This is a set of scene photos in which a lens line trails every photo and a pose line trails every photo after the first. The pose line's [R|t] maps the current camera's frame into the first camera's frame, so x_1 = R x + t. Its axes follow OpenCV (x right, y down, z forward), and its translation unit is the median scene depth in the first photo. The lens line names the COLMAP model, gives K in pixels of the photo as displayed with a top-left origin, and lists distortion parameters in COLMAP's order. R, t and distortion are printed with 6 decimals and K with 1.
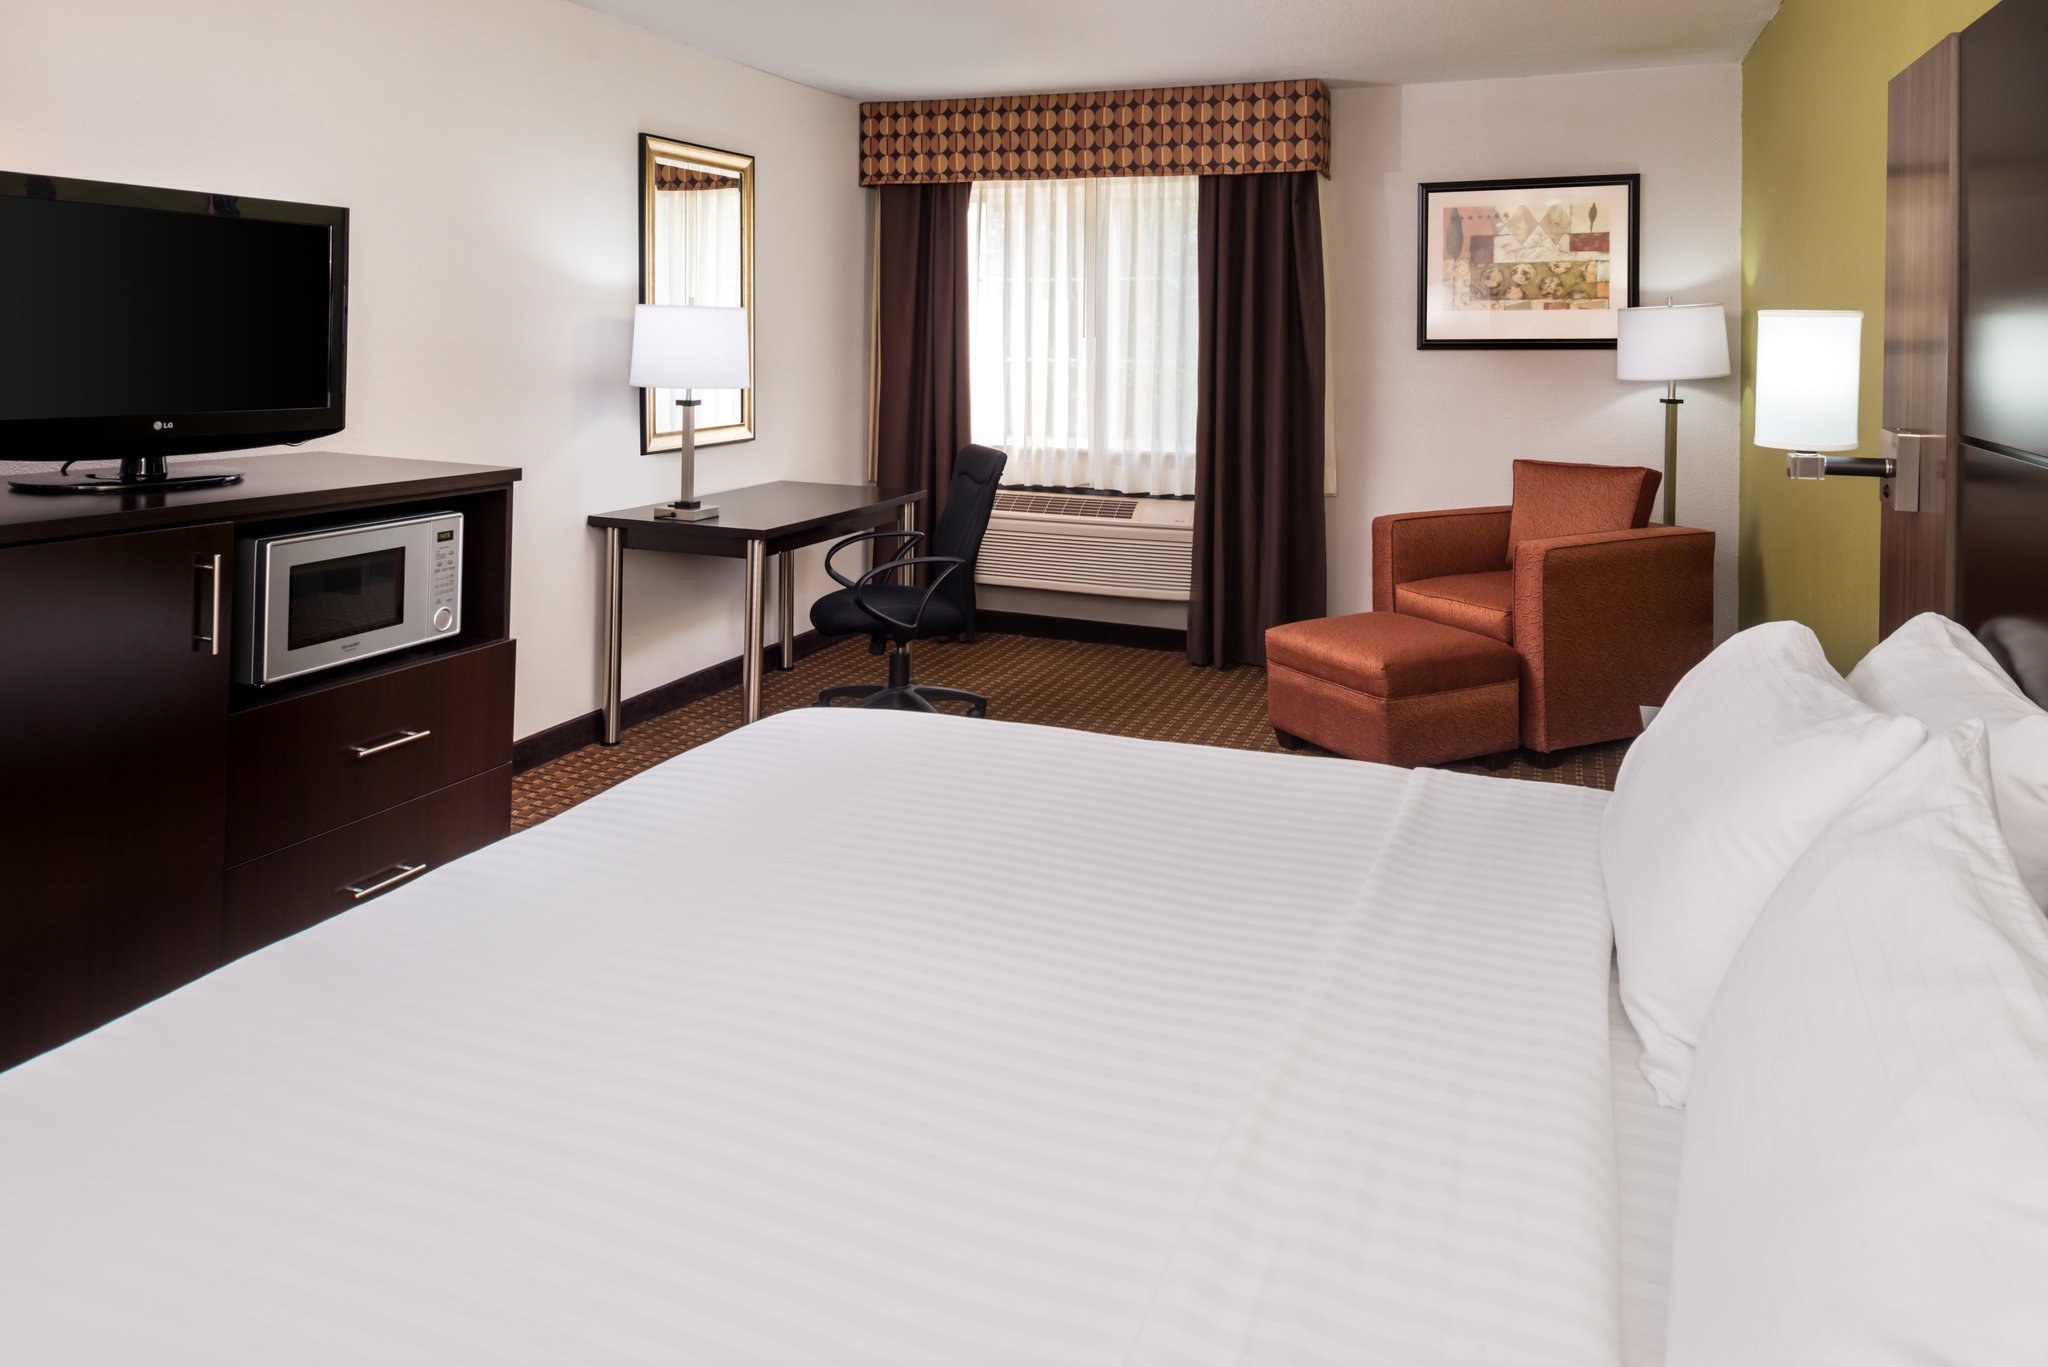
lens RADIAL K [[1486.4, 0, 1020.9], [0, 1486.4, 638.5], [0, 0, 1]] dist [0.039490, -0.002175]
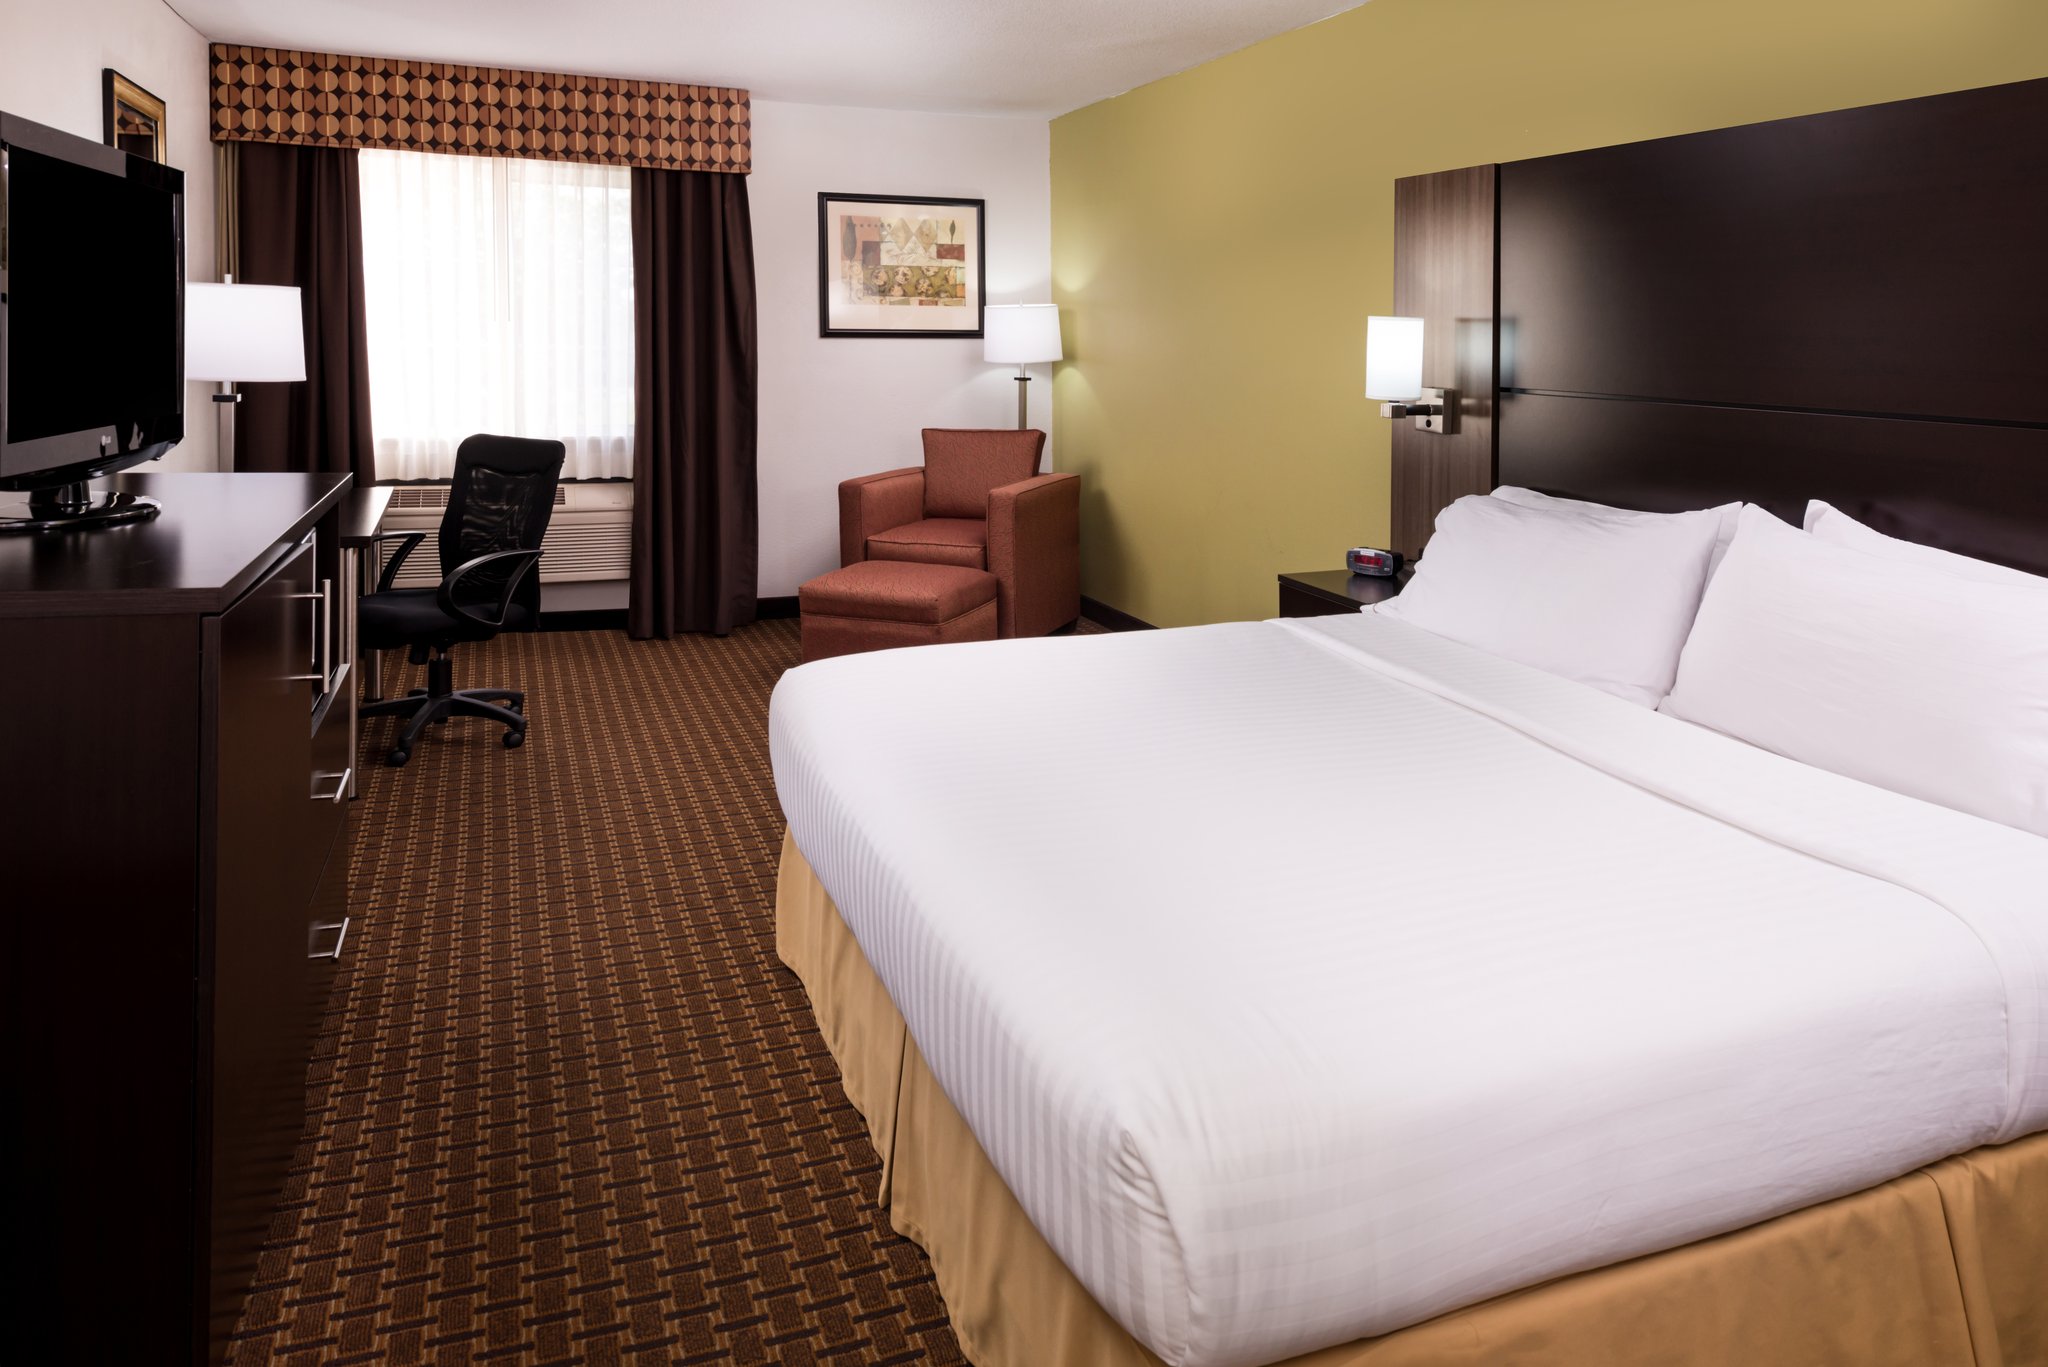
lens RADIAL K [[1395.9, 0, 1080.4], [0, 1395.9, 678.7], [0, 0, 1]] dist [0.029119, -0.004141]
pose [[0.727544, -0.159495, 0.667264, -0.369934], [0.129724, 0.987038, 0.094486, -0.009126], [-0.673685, 0.017817, 0.738804, 0.069601]]
